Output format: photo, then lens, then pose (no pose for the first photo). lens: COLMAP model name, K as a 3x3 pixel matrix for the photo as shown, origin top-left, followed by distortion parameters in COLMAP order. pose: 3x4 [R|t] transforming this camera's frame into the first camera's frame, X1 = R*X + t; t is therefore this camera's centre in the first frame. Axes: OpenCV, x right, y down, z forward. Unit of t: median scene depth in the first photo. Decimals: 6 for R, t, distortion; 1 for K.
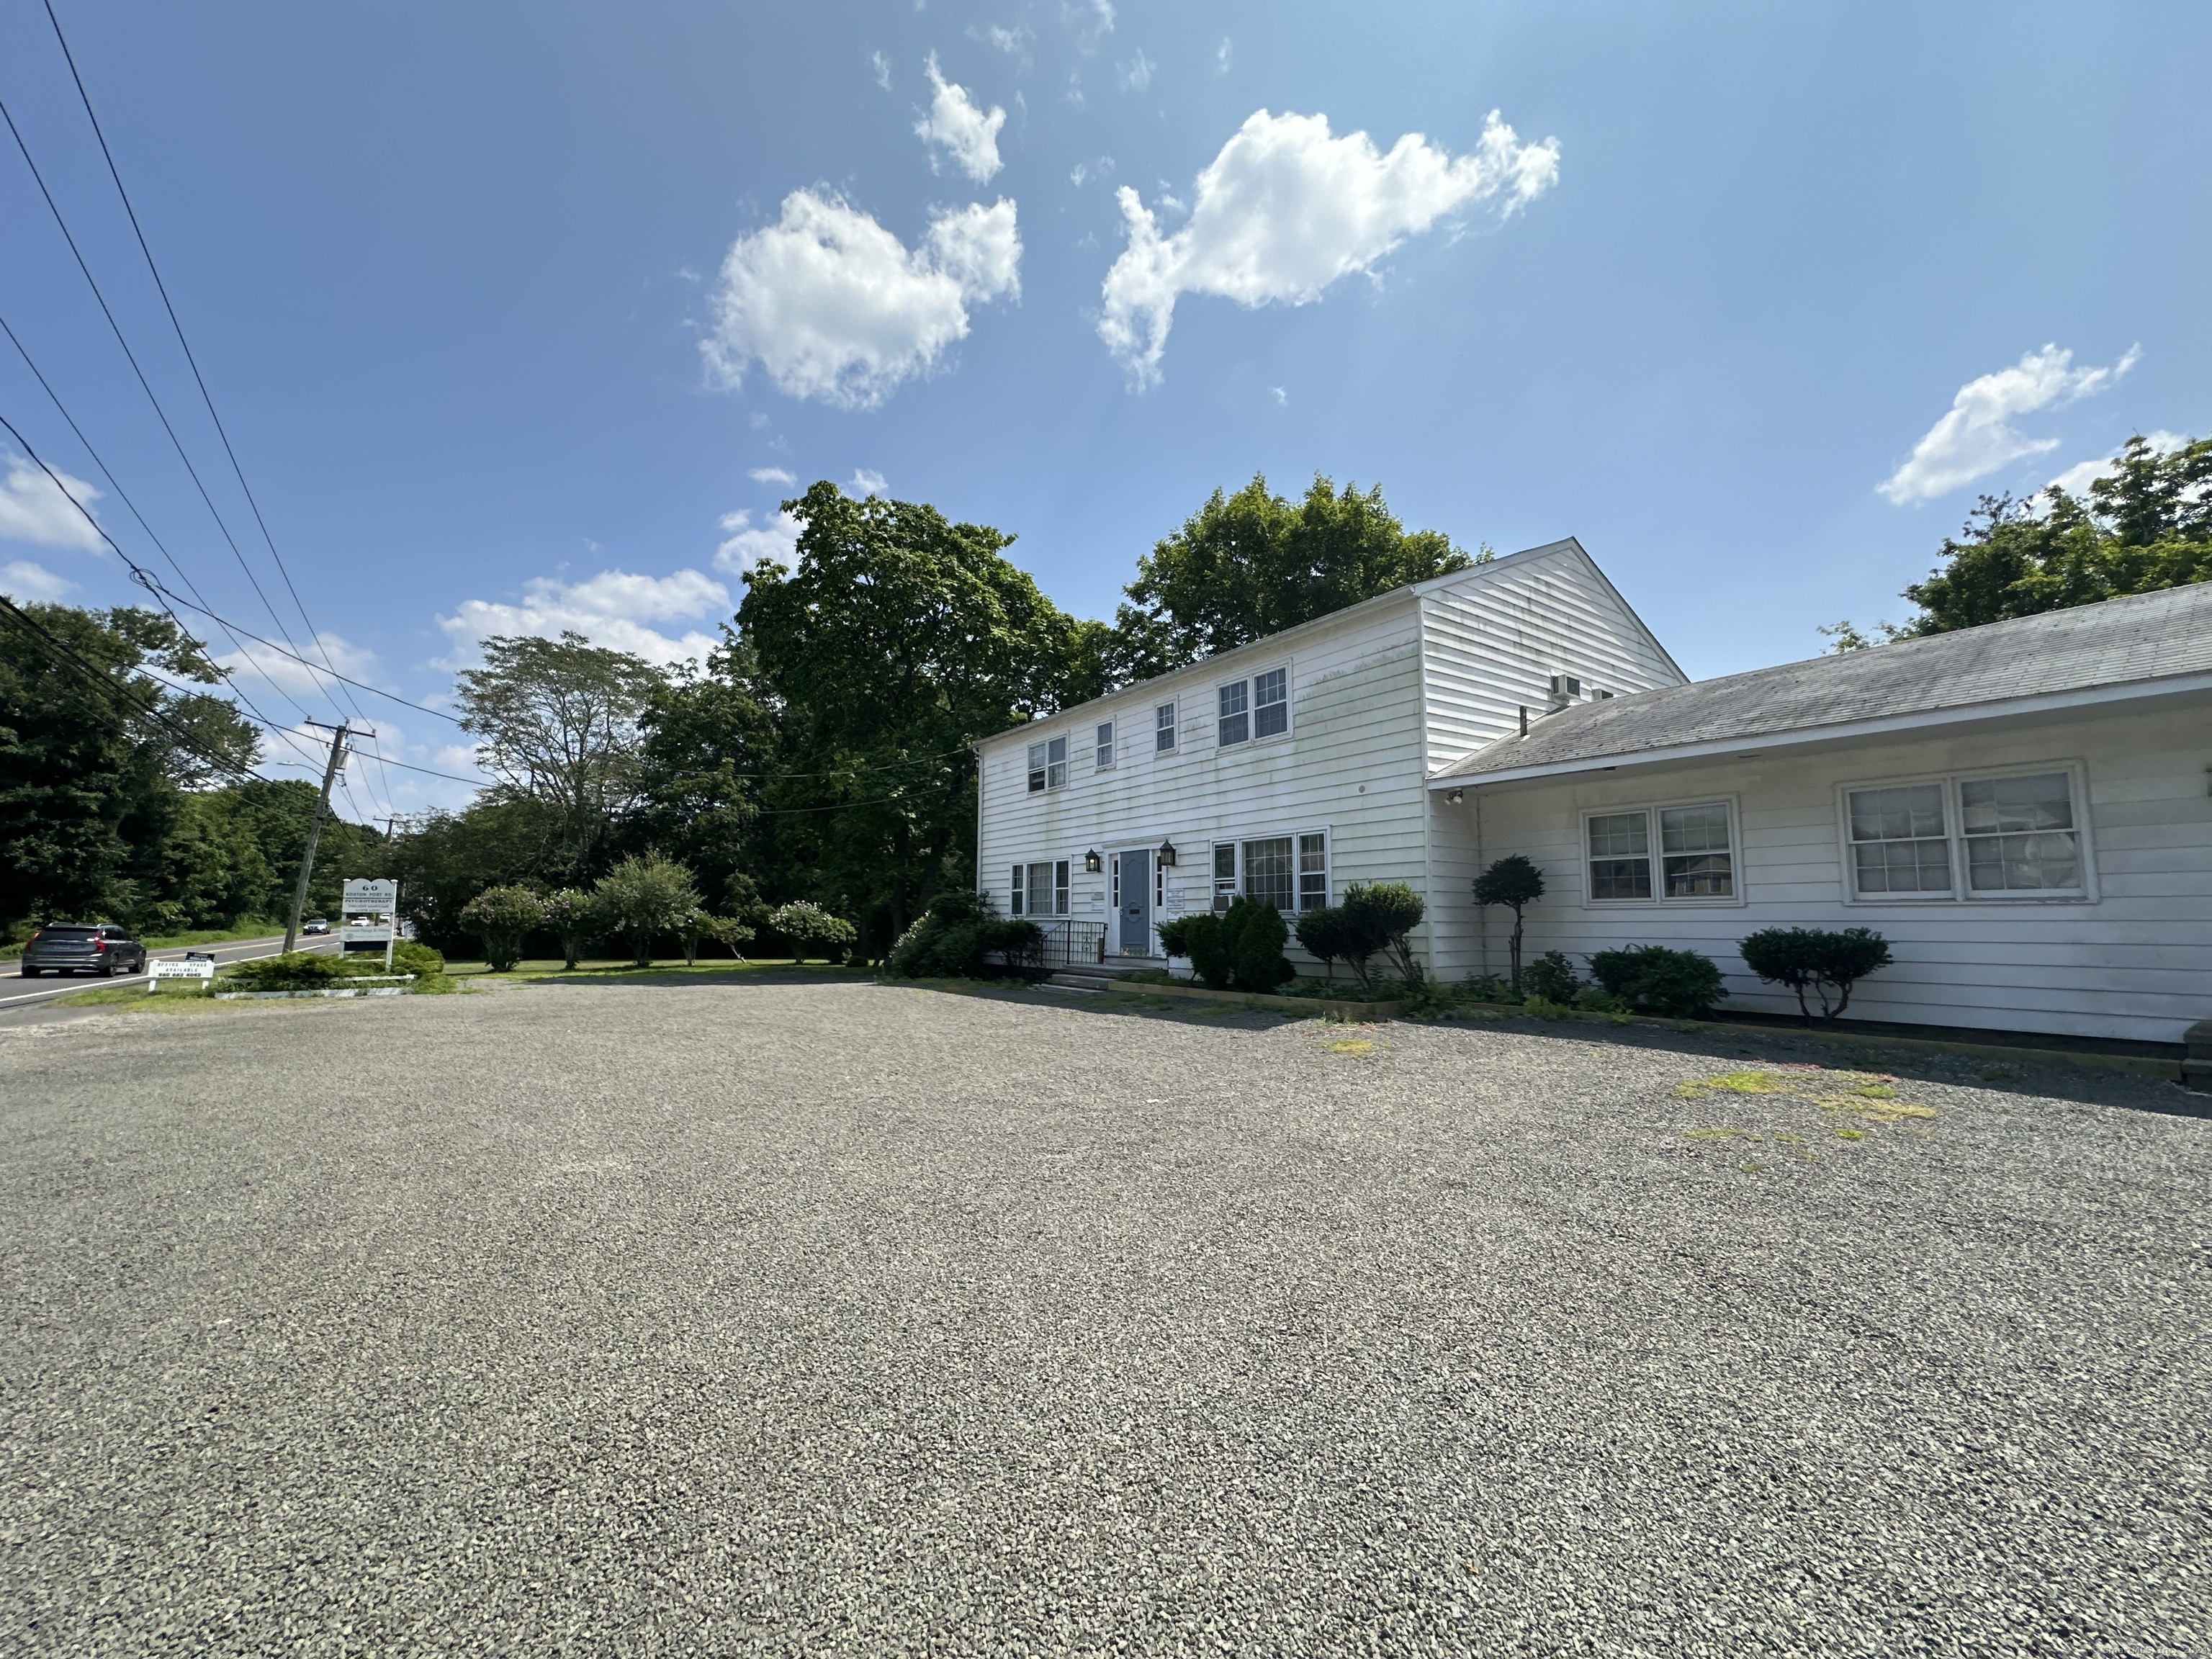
lens RADIAL K [[894.2, 0, 1106.0], [0, 894.2, 829.5], [0, 0, 1]] dist [-0.000464, 0.000008]
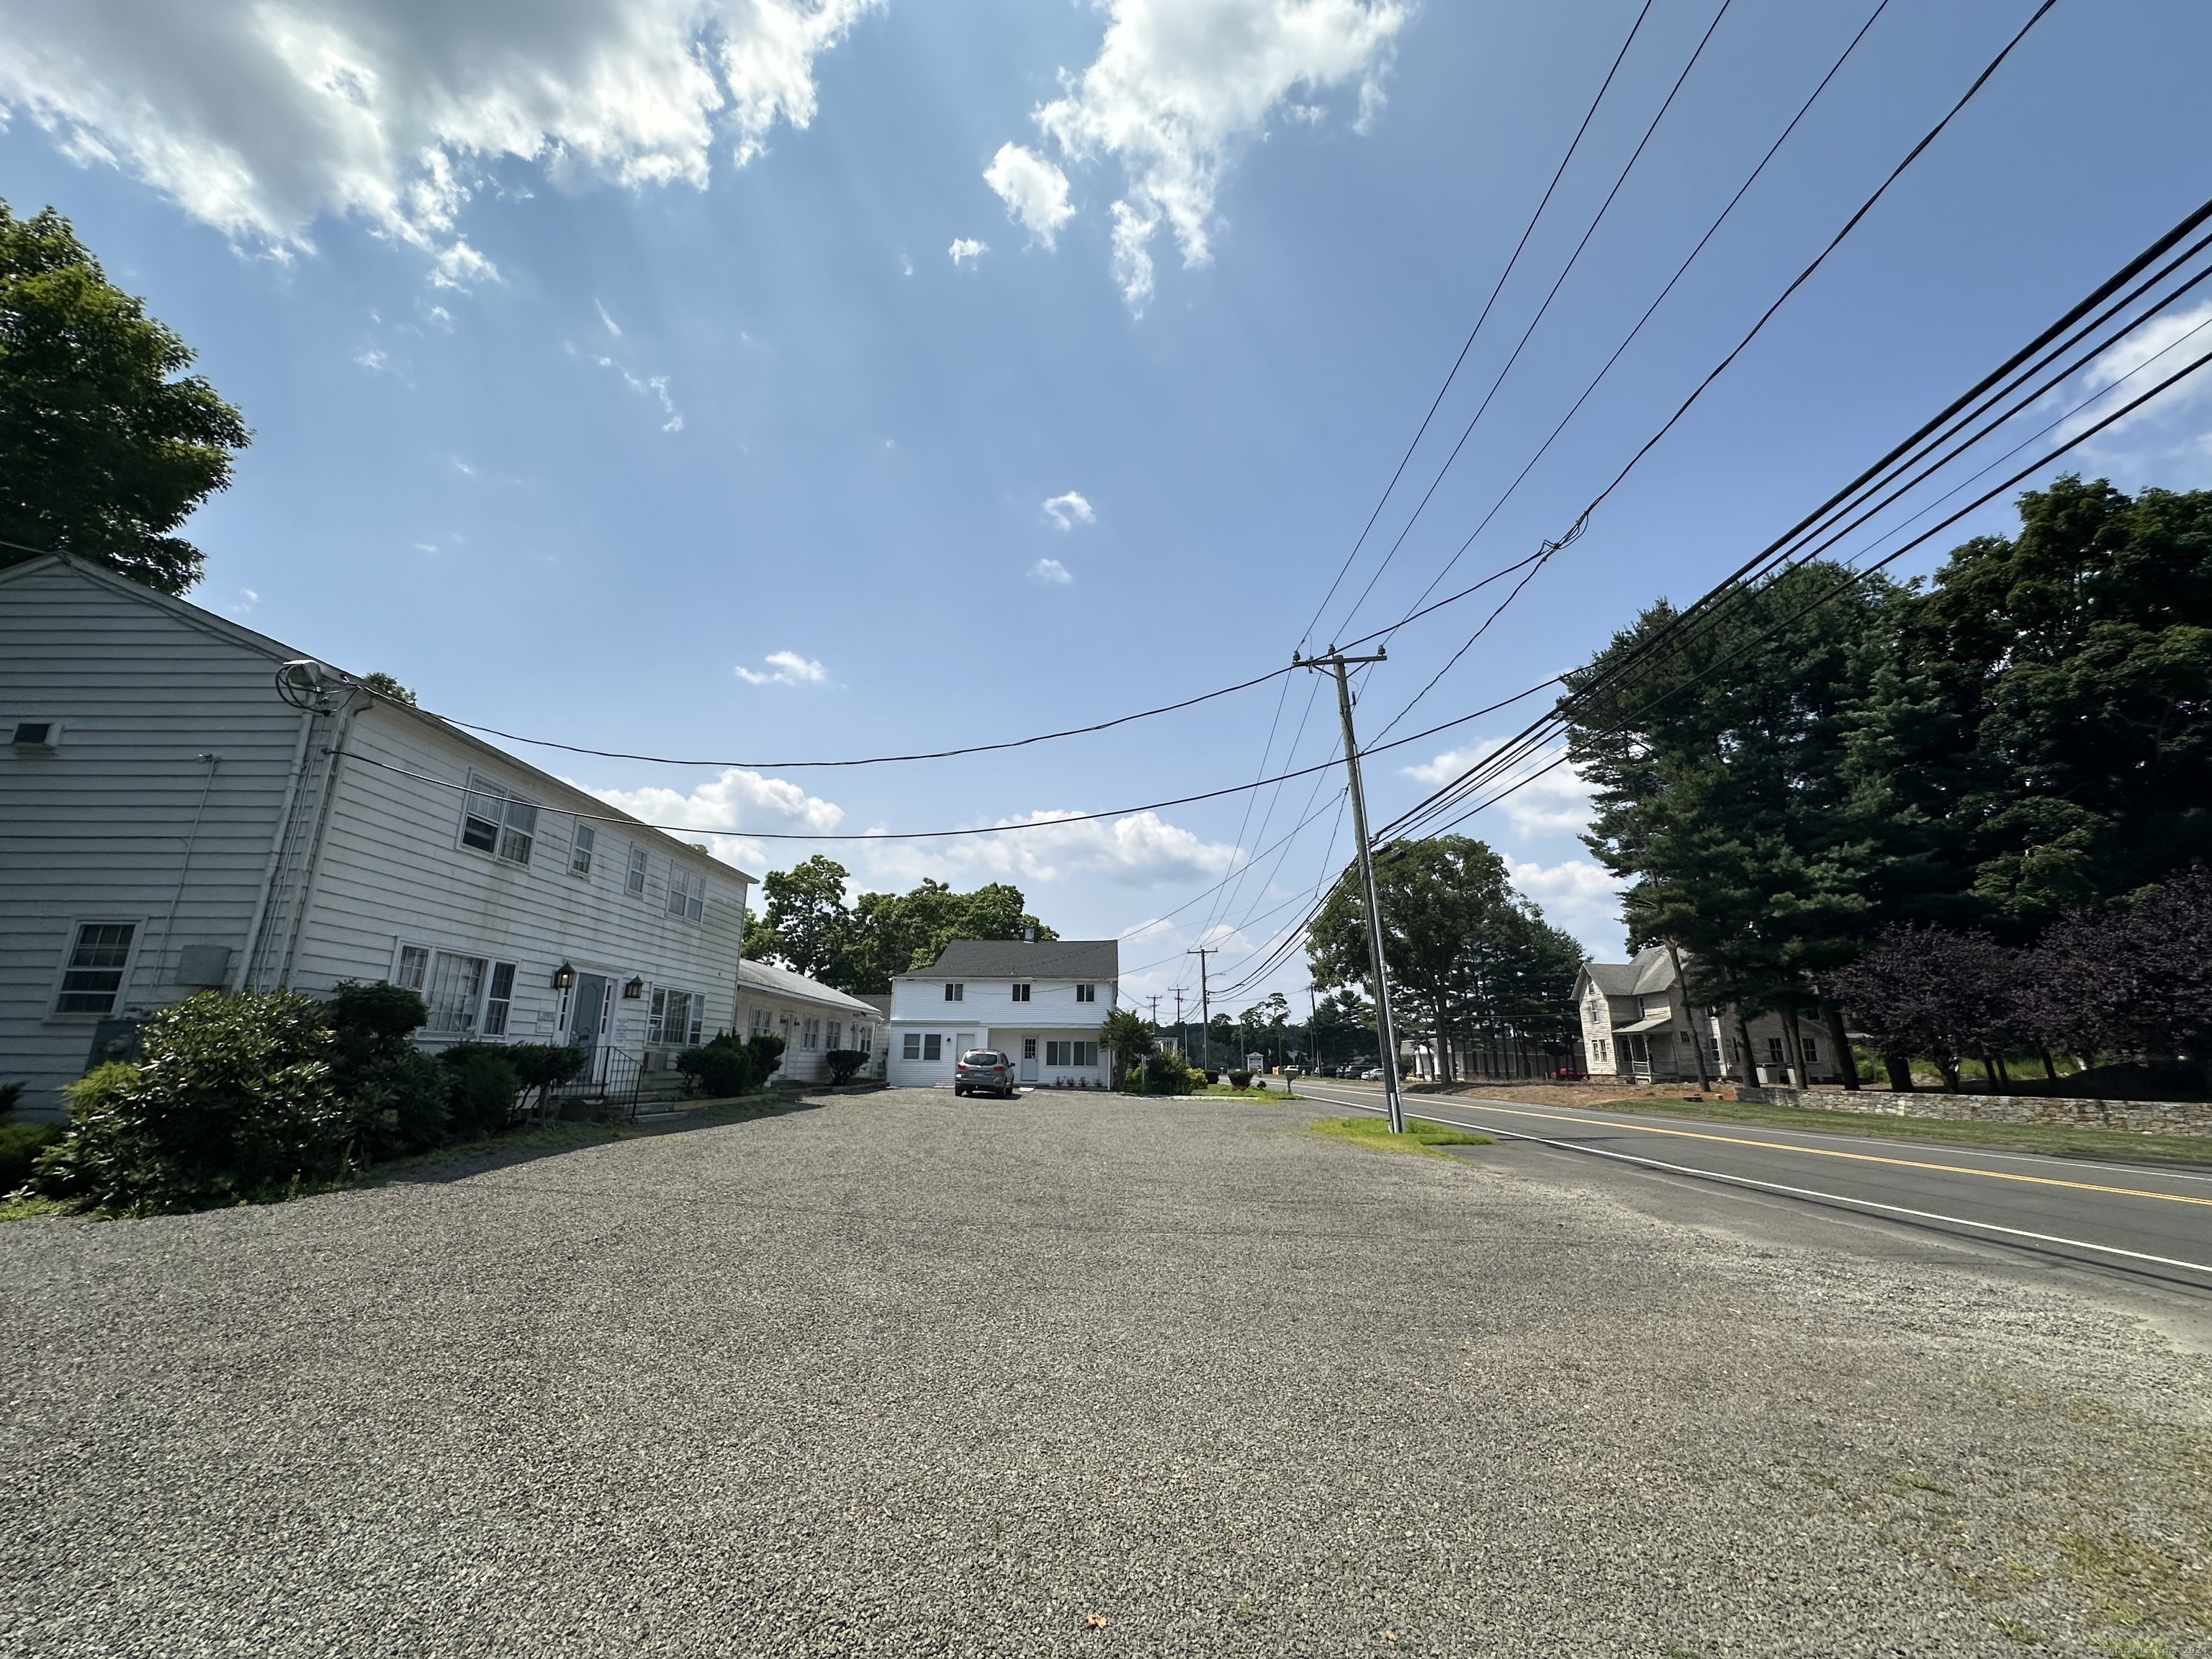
lens RADIAL K [[894.2, 0, 1106.0], [0, 894.2, 829.5], [0, 0, 1]] dist [-0.000464, 0.000008]
pose [[-0.814227, 0.130096, 0.565782, -0.471179], [-0.079582, 0.940356, -0.330753, 0.072089], [-0.575066, -0.314334, -0.755310, 0.682860]]
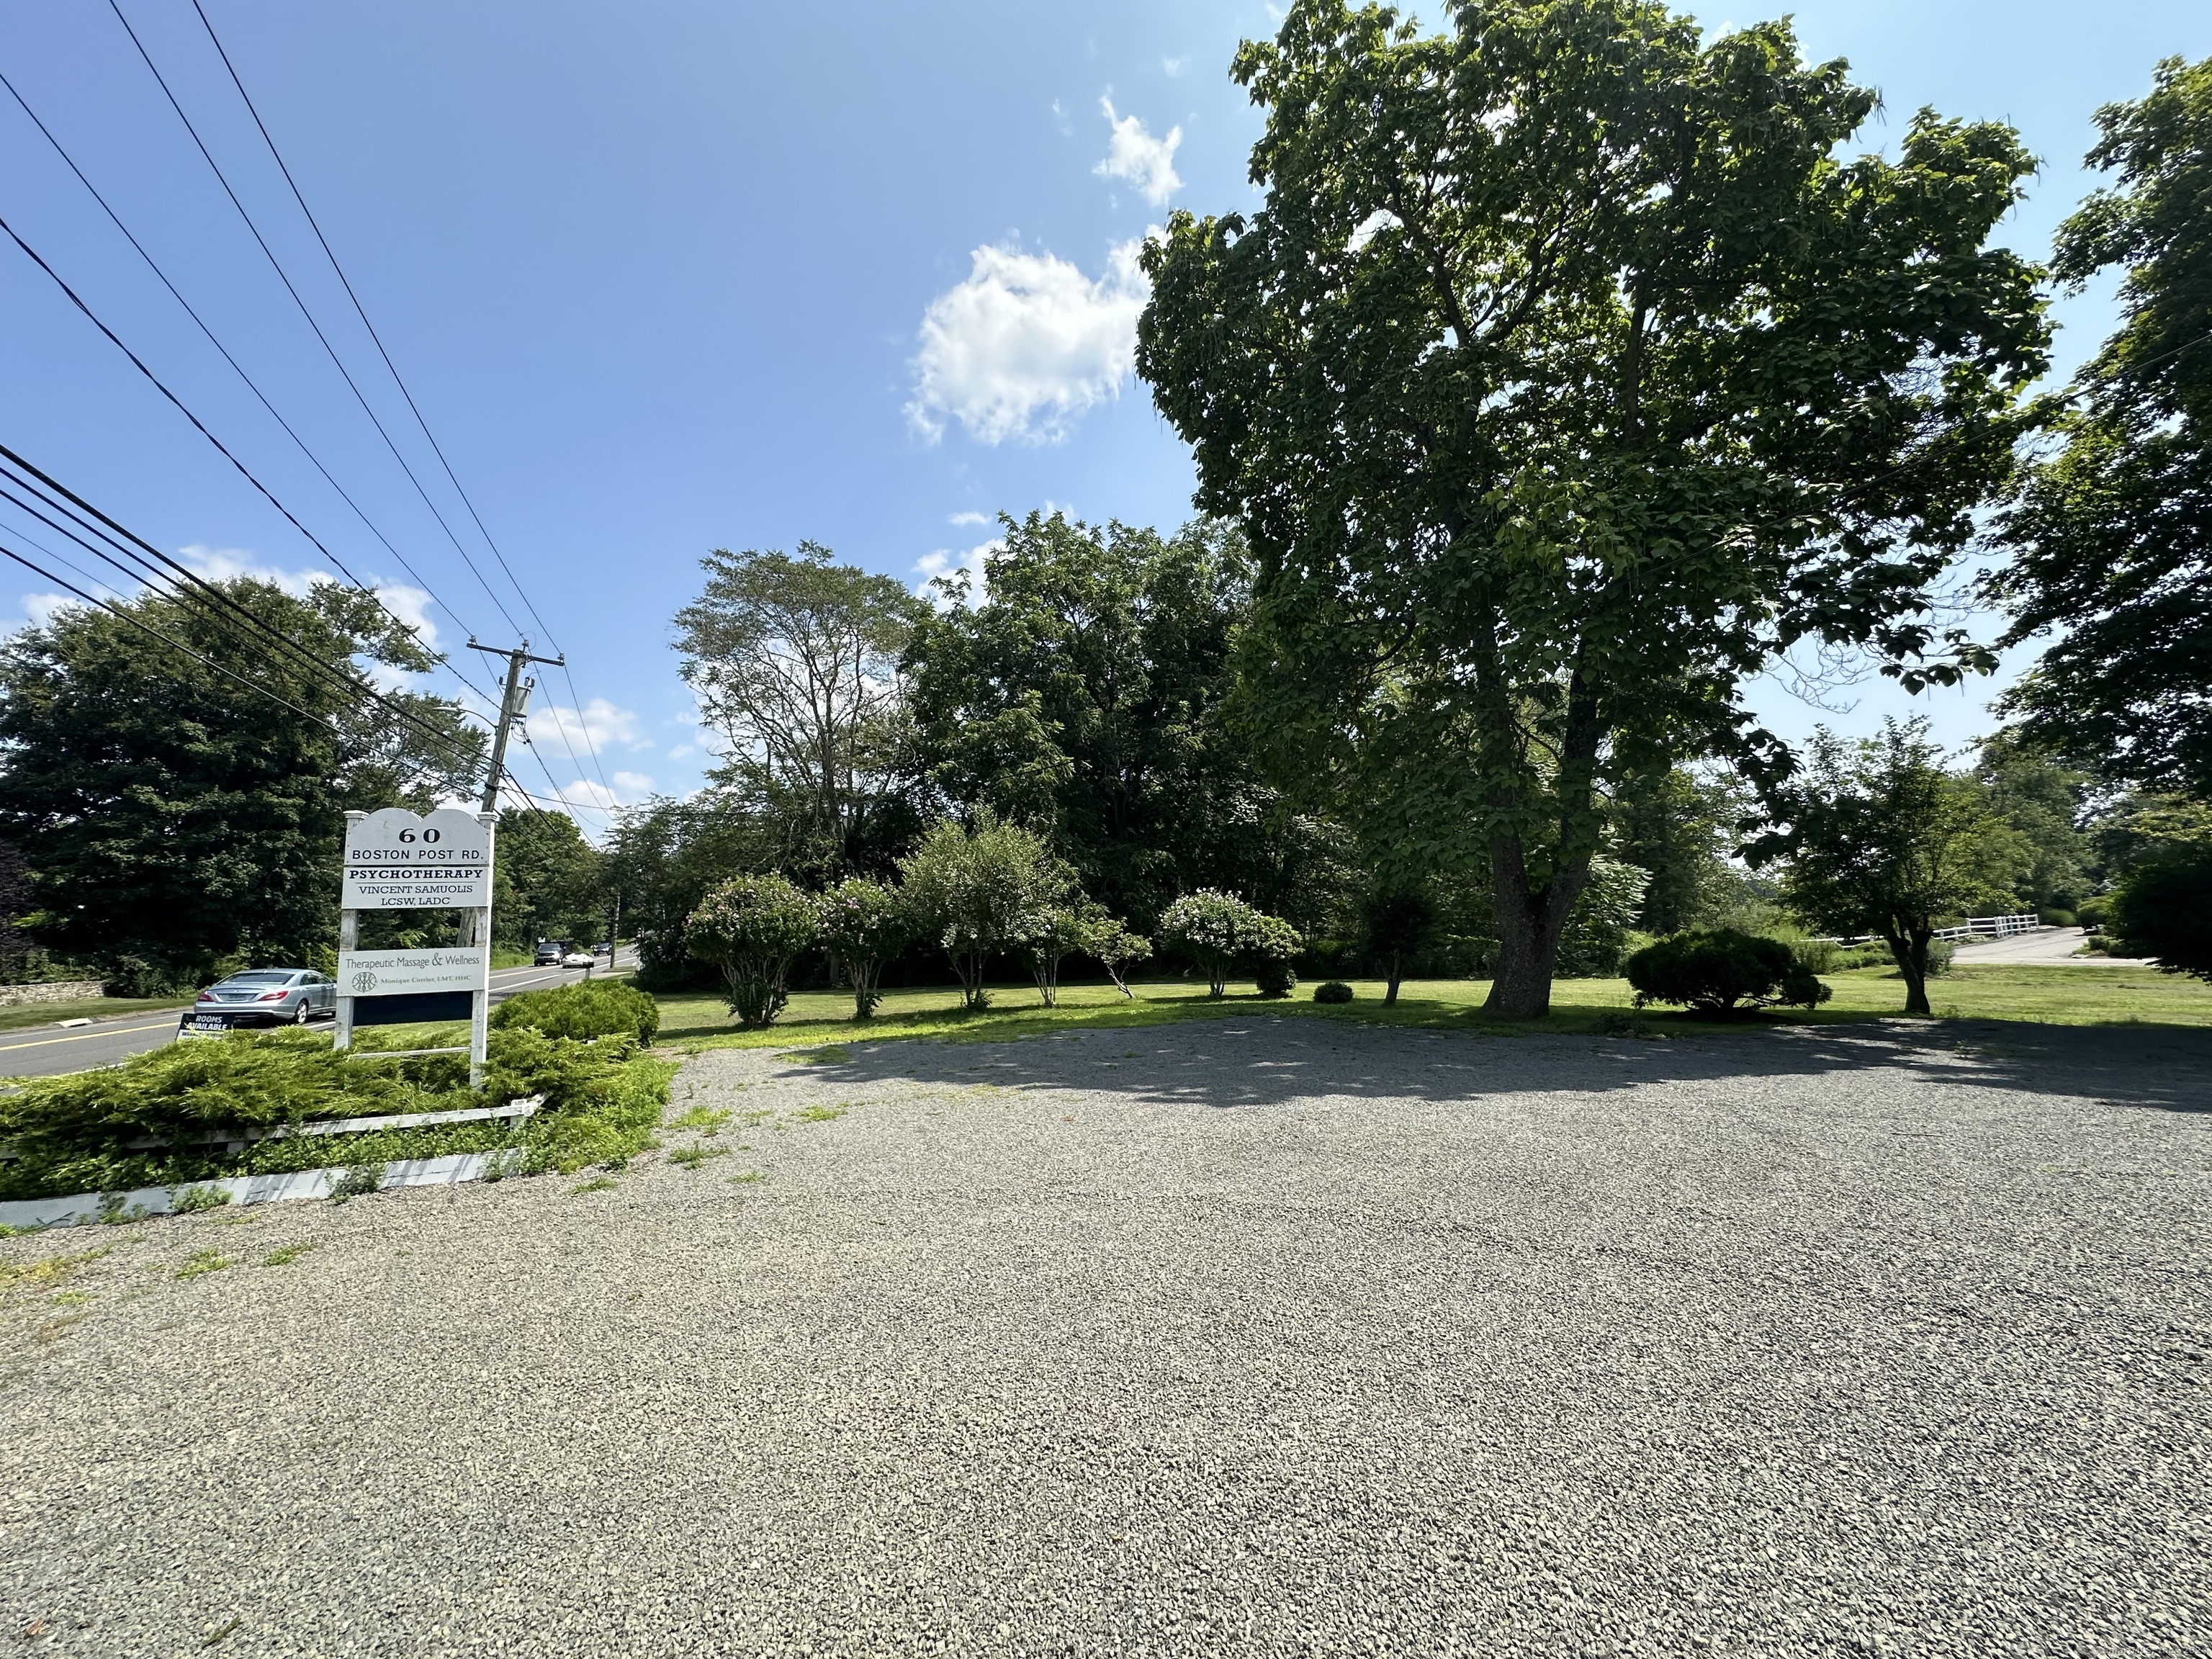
lens RADIAL K [[894.2, 0, 1106.0], [0, 894.2, 829.5], [0, 0, 1]] dist [-0.000464, 0.000008]
pose [[0.979412, -0.052936, -0.194809, -0.270422], [0.050987, 0.998587, -0.015008, 0.043693], [0.195328, 0.004766, 0.980726, 0.385831]]
